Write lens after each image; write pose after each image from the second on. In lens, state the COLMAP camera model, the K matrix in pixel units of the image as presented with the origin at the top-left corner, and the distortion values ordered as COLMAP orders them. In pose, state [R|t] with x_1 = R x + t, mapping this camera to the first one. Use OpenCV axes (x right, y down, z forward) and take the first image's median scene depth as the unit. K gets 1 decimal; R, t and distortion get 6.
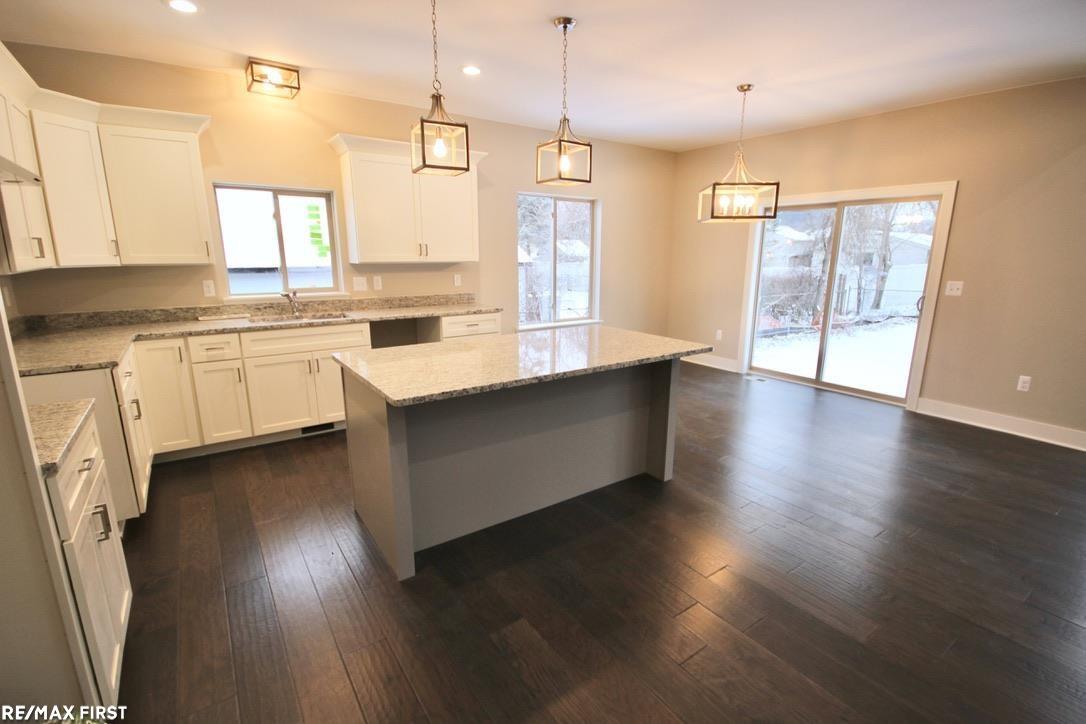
lens RADIAL K [[499.5, 0, 552.1], [0, 499.5, 369.3], [0, 0, 1]] dist [0.001628, -0.005527]
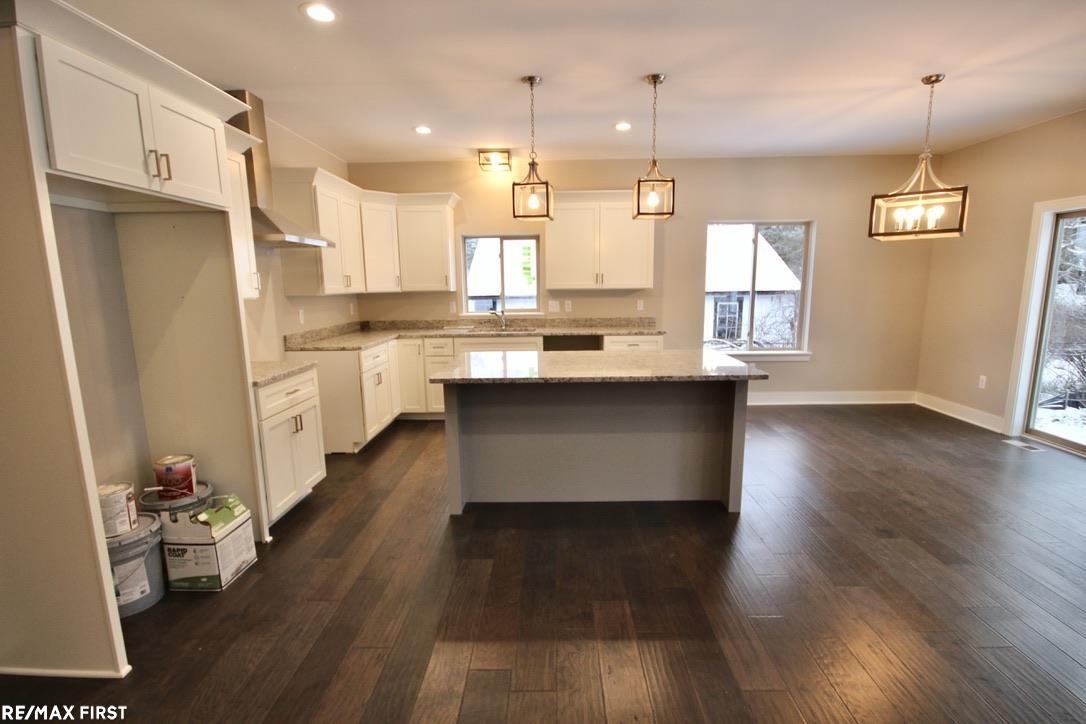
lens RADIAL K [[499.5, 0, 547.6], [0, 499.5, 368.0], [0, 0, 1]] dist [0.001628, -0.005527]
pose [[0.808687, 0.086112, -0.581902, 0.373971], [-0.119382, 0.992666, -0.019010, 0.006968], [0.575998, 0.084842, 0.813036, -0.004928]]
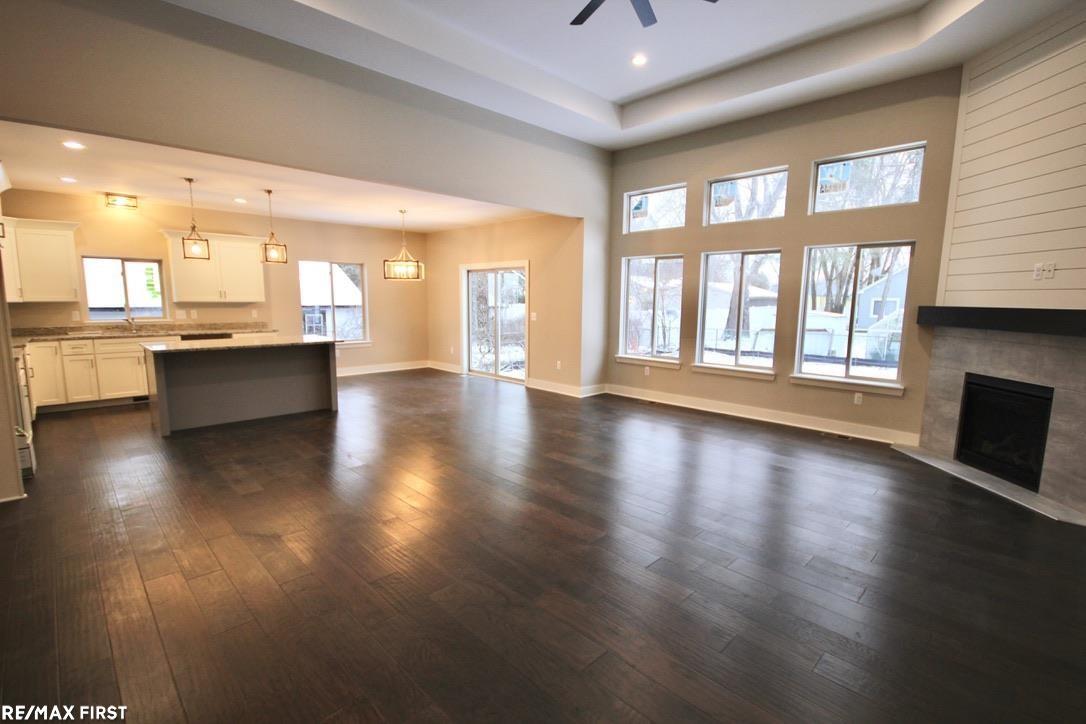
lens RADIAL K [[499.5, 0, 550.4], [0, 499.5, 367.3], [0, 0, 1]] dist [0.001628, -0.005527]
pose [[0.986038, -0.017032, 0.165648, 0.586649], [0.032034, 0.995577, -0.088318, 0.201129], [-0.163411, 0.092391, 0.982222, -0.859544]]
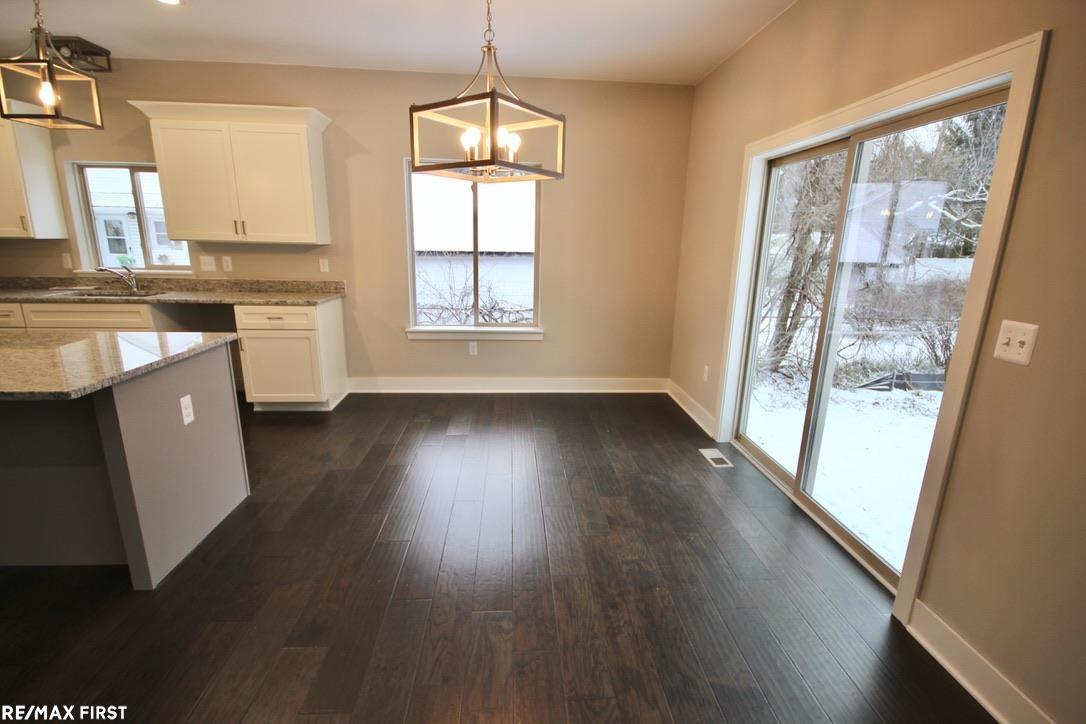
lens RADIAL K [[499.5, 0, 546.5], [0, 499.5, 370.4], [0, 0, 1]] dist [0.001628, -0.005527]
pose [[0.855399, 0.146009, -0.496965, 0.738173], [-0.137464, 0.989035, 0.053971, -0.121647], [0.499397, 0.022148, 0.866090, 0.559566]]
